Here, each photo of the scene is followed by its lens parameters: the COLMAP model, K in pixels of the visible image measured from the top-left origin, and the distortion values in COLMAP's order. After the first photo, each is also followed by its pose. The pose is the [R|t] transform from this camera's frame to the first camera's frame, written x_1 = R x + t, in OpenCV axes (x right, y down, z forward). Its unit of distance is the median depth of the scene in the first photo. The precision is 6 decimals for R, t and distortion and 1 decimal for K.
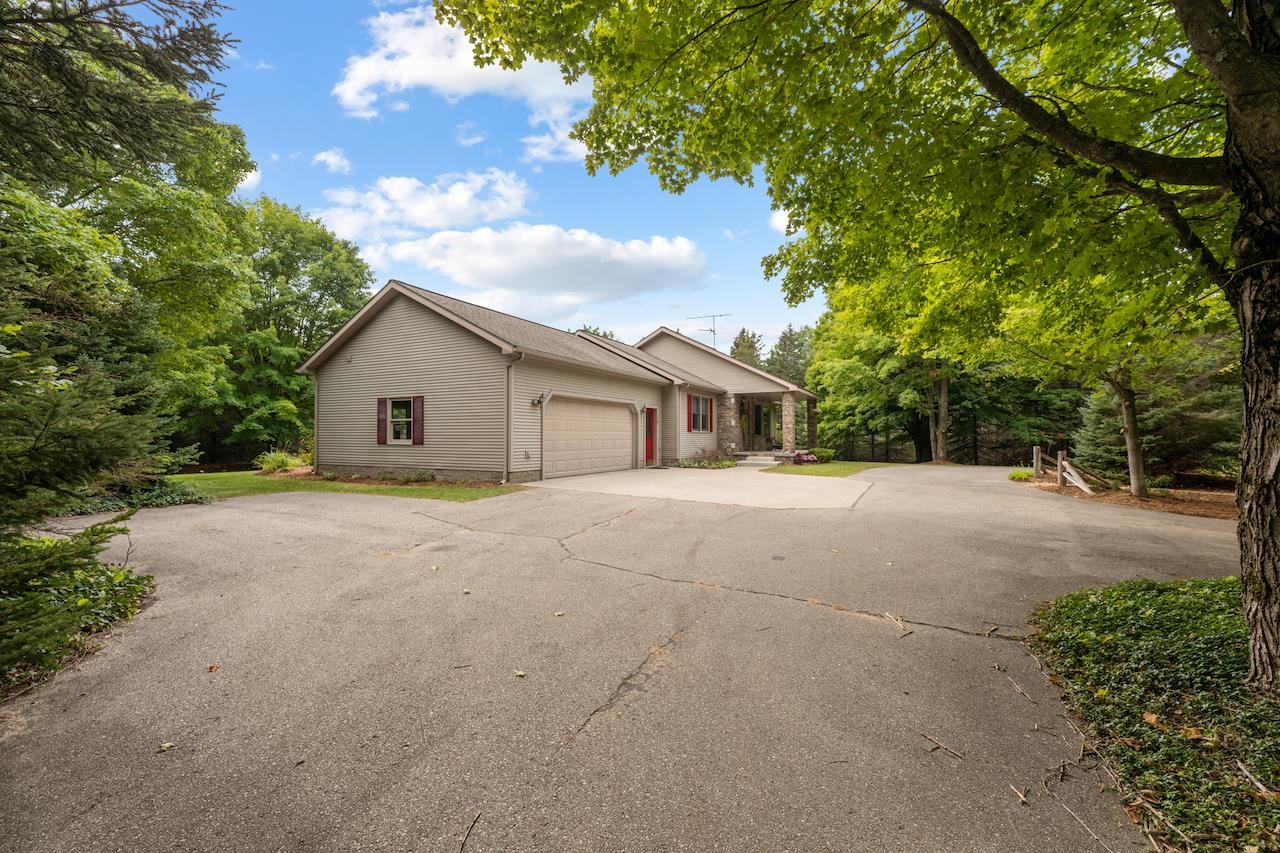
lens RADIAL K [[517.0, 0, 640.0], [0, 517.0, 426.5], [0, 0, 1]] dist [0.000439, 0.000007]
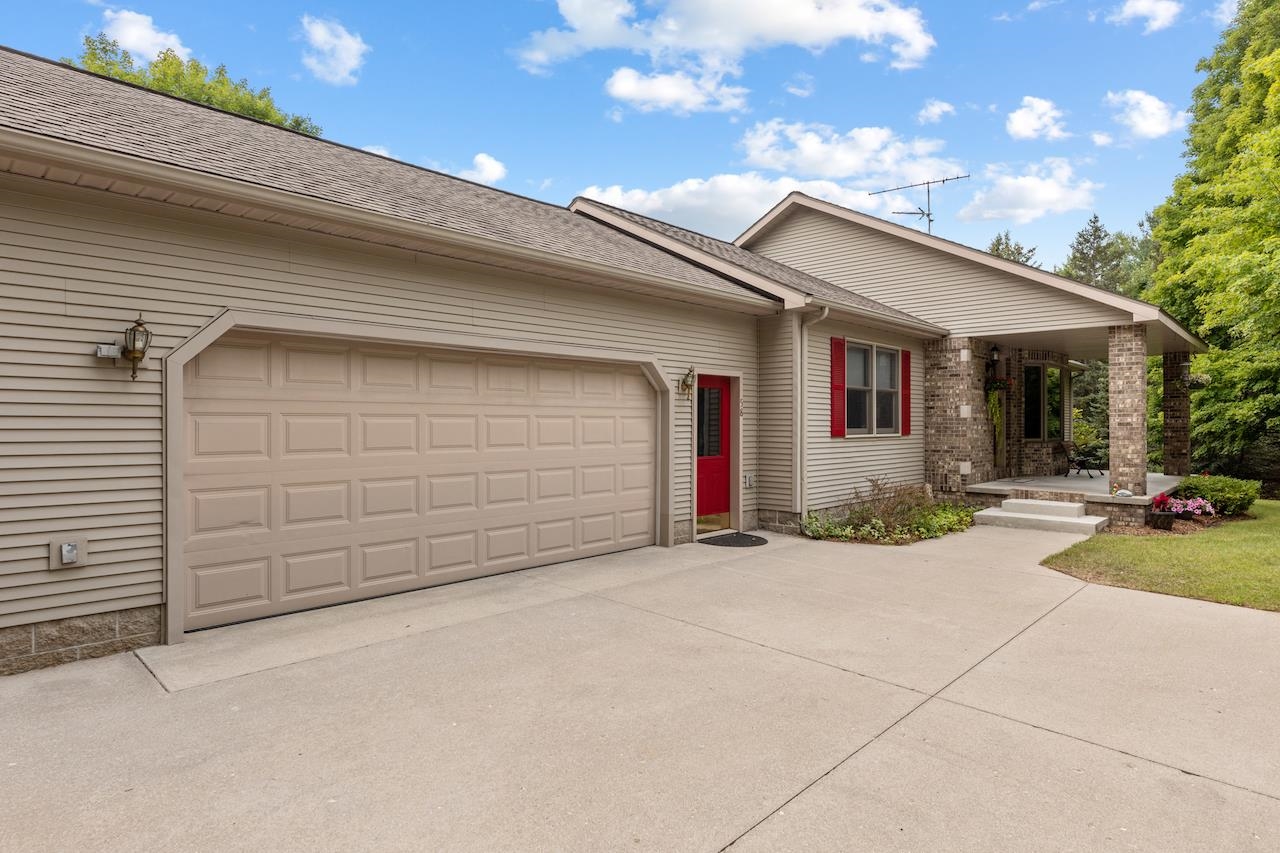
lens RADIAL K [[698.4, 0, 640.0], [0, 698.4, 426.5], [0, 0, 1]] dist [-0.017642, -0.000220]
pose [[0.961317, 0.001941, -0.275436, 0.092734], [0.004937, 0.999693, 0.024275, -0.010238], [0.275399, -0.024696, 0.961013, 0.446652]]
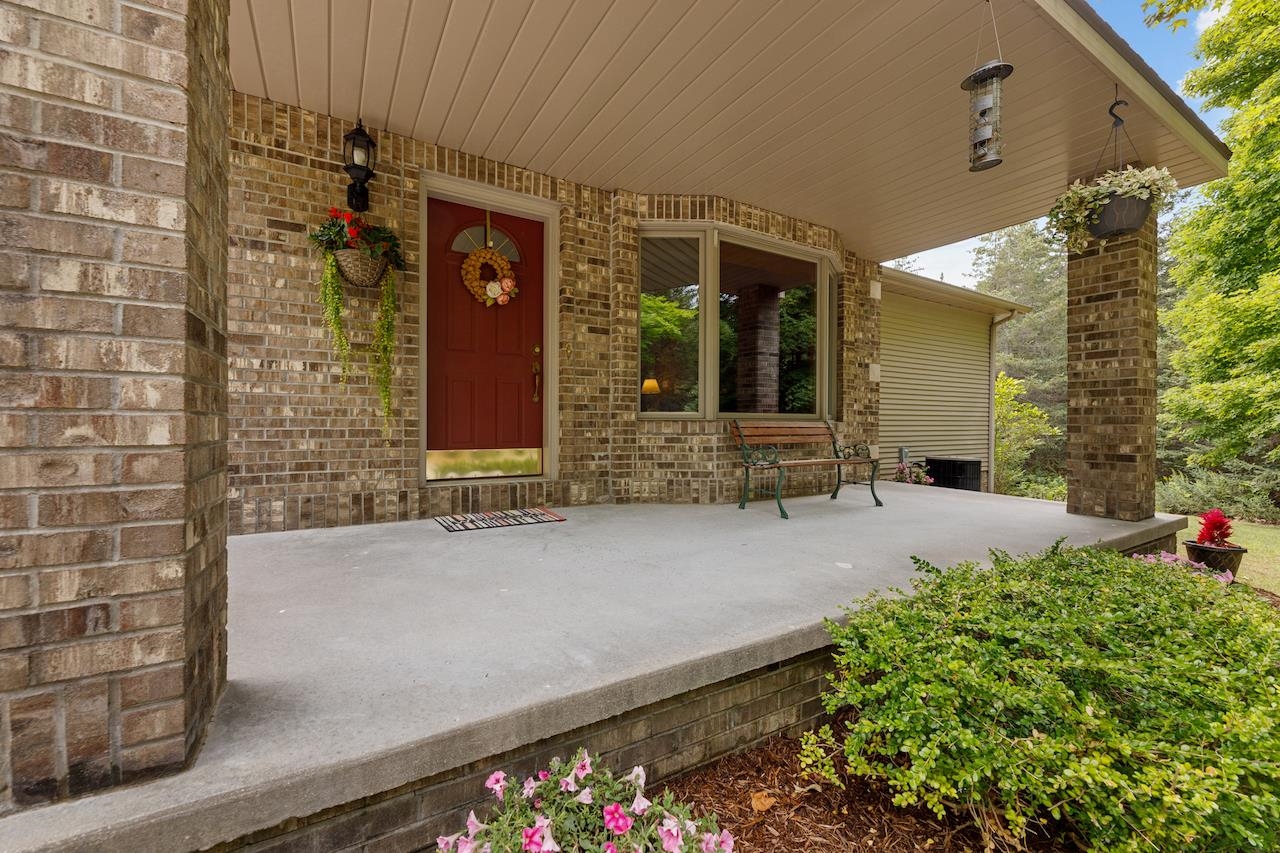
lens RADIAL K [[517.0, 0, 640.0], [0, 517.0, 426.5], [0, 0, 1]] dist [0.000439, 0.000007]
pose [[0.858671, 0.010208, -0.512425, 0.375886], [0.006073, 0.999529, 0.030087, 0.019662], [0.512491, -0.028947, 0.858204, 1.021906]]
